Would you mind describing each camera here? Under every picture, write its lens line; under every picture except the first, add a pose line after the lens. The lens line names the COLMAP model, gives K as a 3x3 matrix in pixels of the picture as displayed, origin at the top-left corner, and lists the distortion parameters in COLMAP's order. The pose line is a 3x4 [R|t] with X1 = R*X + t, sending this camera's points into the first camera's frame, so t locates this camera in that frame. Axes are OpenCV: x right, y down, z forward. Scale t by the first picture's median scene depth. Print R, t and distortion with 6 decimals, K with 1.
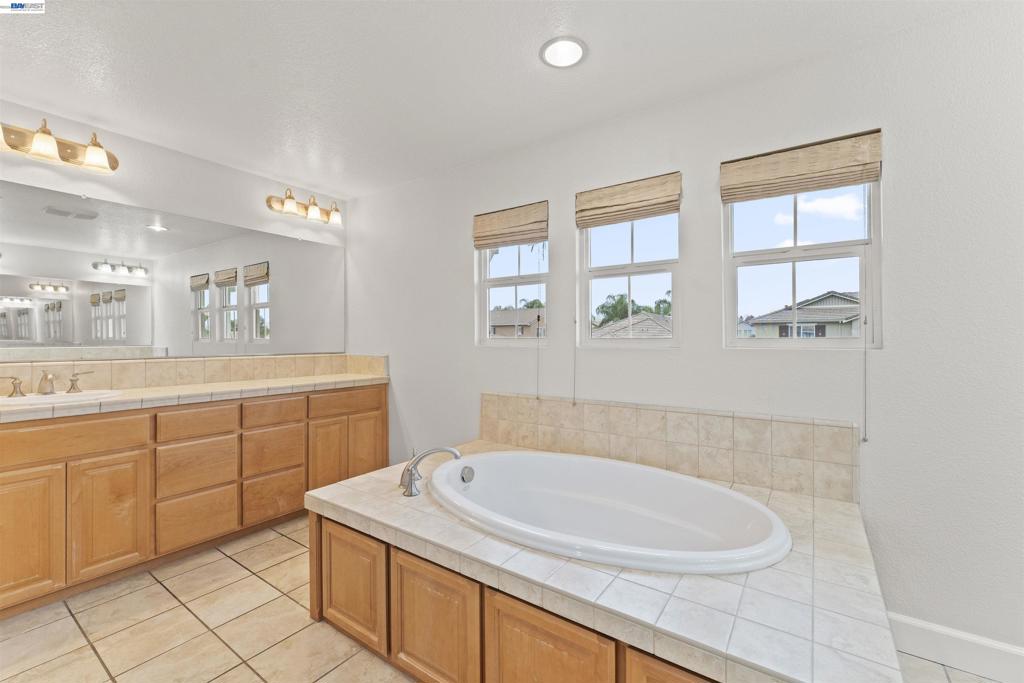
lens RADIAL K [[427.0, 0, 512.2], [0, 427.0, 339.5], [0, 0, 1]] dist [-0.000896, -0.000023]
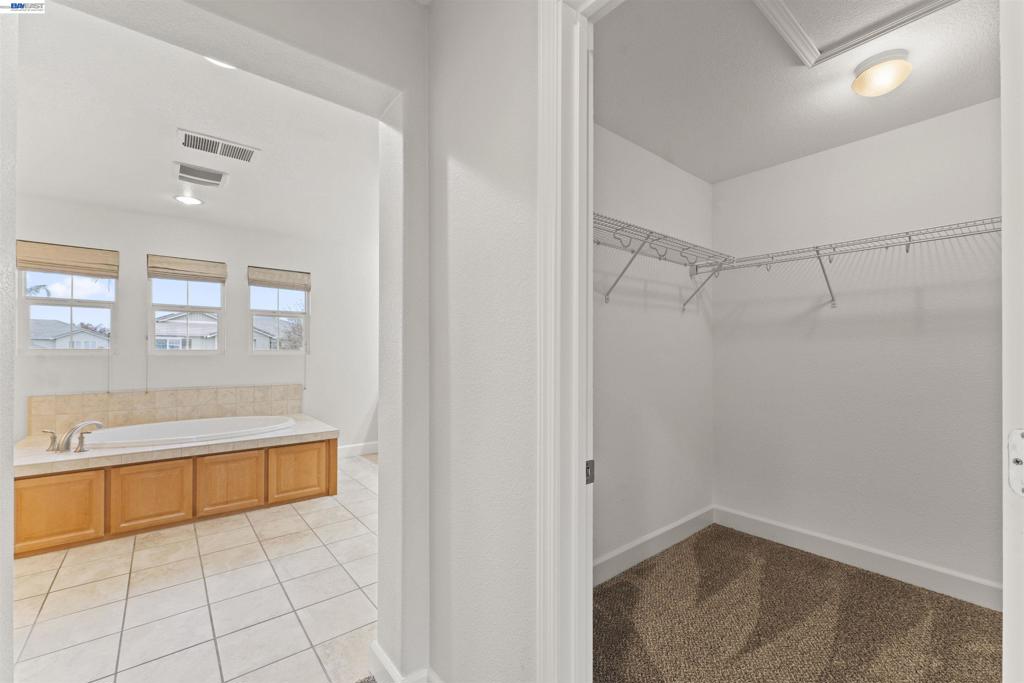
lens RADIAL K [[425.4, 0, 508.0], [0, 425.4, 350.0], [0, 0, 1]] dist [-0.000592, -0.000050]
pose [[0.269838, 0.006370, 0.962885, -1.006378], [-0.000385, 0.999979, -0.006508, 0.009480], [-0.962906, 0.001385, 0.269835, -0.677454]]
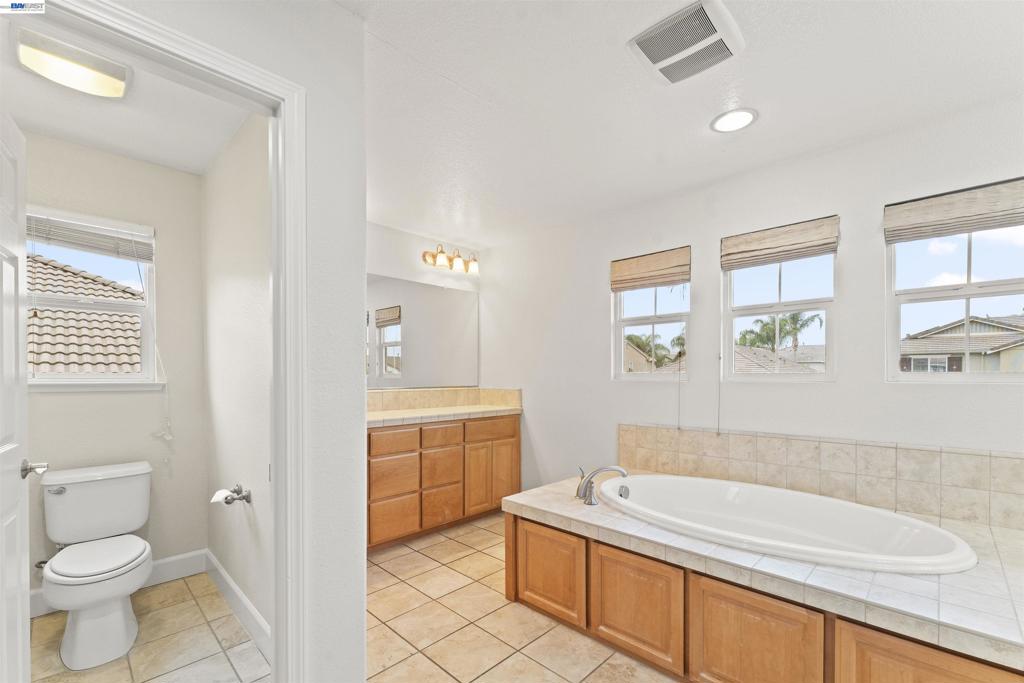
lens RADIAL K [[438.3, 0, 496.6], [0, 438.3, 380.2], [0, 0, 1]] dist [0.000218, 0.000308]
pose [[0.984146, 0.001561, -0.177356, -0.219289], [0.000750, 0.999916, 0.012959, -0.000158], [0.177361, -0.012886, 0.984062, -0.198554]]
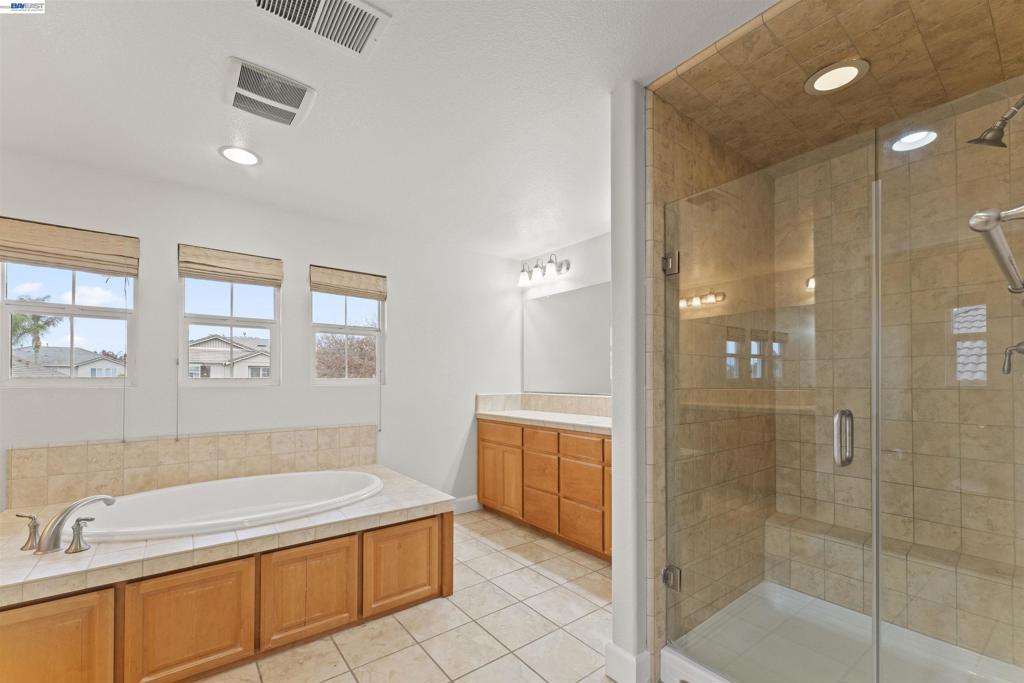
lens RADIAL K [[426.1, 0, 501.0], [0, 426.1, 376.6], [0, 0, 1]] dist [0.000773, 0.000151]
pose [[0.305126, 0.008254, 0.952276, -0.648931], [-0.000818, 0.999964, -0.008405, 0.000605], [-0.952311, 0.001786, 0.305122, -0.102340]]
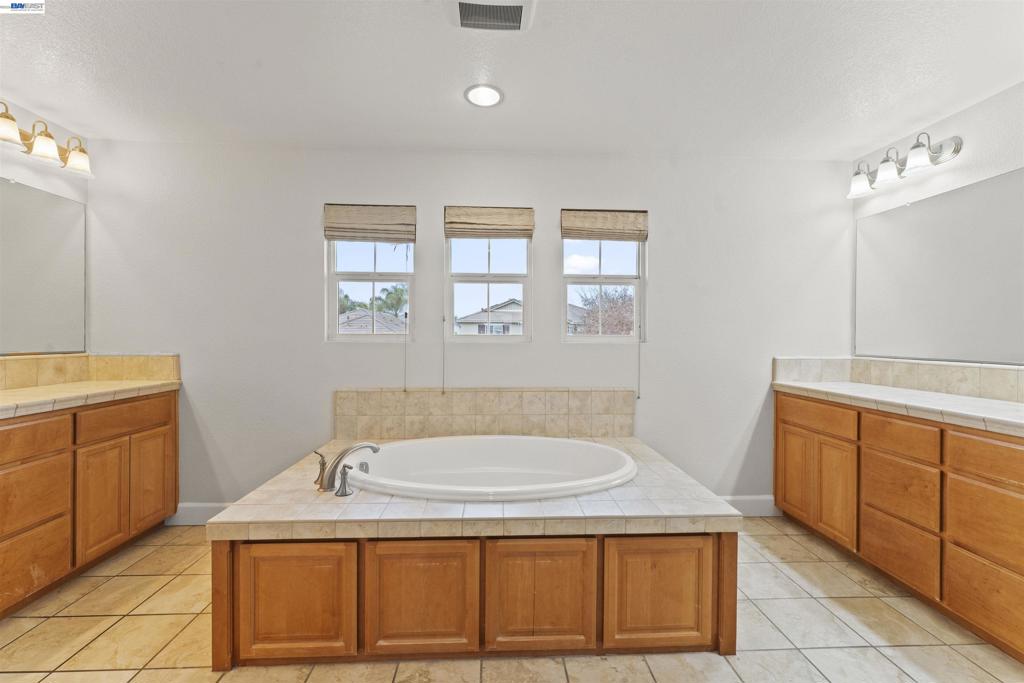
lens RADIAL K [[423.3, 0, 512.2], [0, 423.3, 339.7], [0, 0, 1]] dist [0.000823, 0.000145]
pose [[0.789490, -0.000045, 0.613764, -0.413200], [-0.006002, 0.999952, 0.007793, 0.001257], [-0.613735, -0.009837, 0.789451, 0.006199]]
